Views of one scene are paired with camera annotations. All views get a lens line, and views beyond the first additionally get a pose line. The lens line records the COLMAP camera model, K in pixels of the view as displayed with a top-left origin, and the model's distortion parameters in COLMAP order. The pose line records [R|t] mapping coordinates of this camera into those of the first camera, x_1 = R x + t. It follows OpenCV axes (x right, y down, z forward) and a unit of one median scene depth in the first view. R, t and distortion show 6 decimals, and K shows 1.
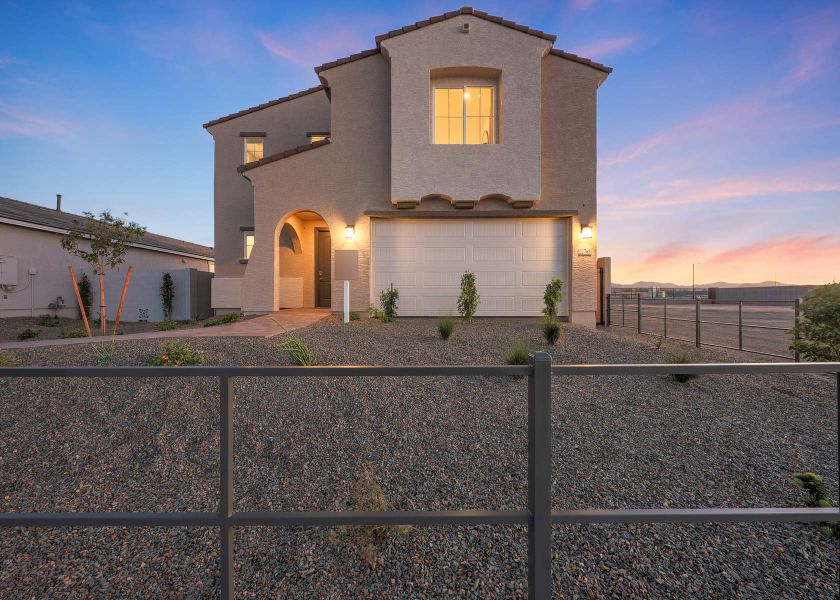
lens RADIAL K [[302.0, 0, 421.3], [0, 302.0, 298.8], [0, 0, 1]] dist [0.001863, 0.000075]
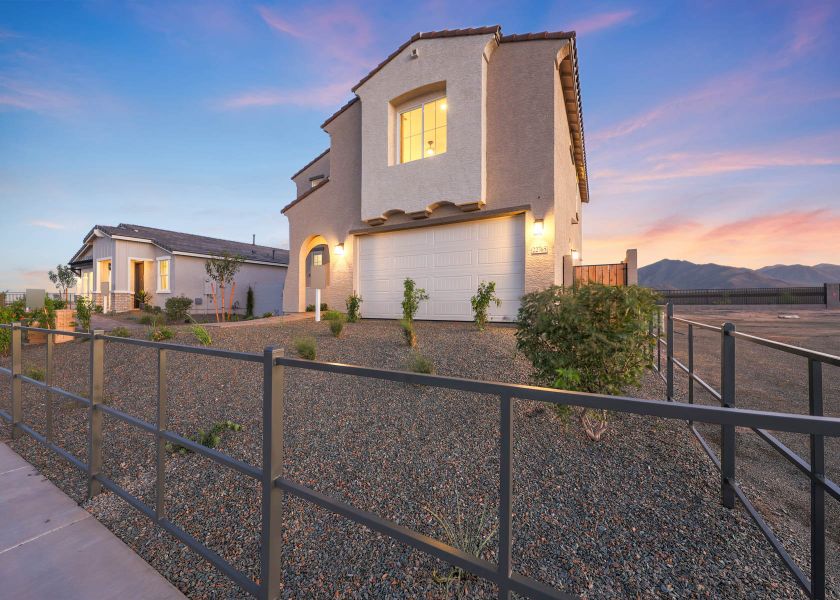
lens RADIAL K [[323.7, 0, 419.1], [0, 323.7, 300.4], [0, 0, 1]] dist [-0.000118, -0.000009]
pose [[0.867178, -0.002662, -0.497991, 0.710353], [-0.000872, 0.999976, -0.006864, -0.001492], [0.497997, 0.006386, 0.867155, 0.005452]]
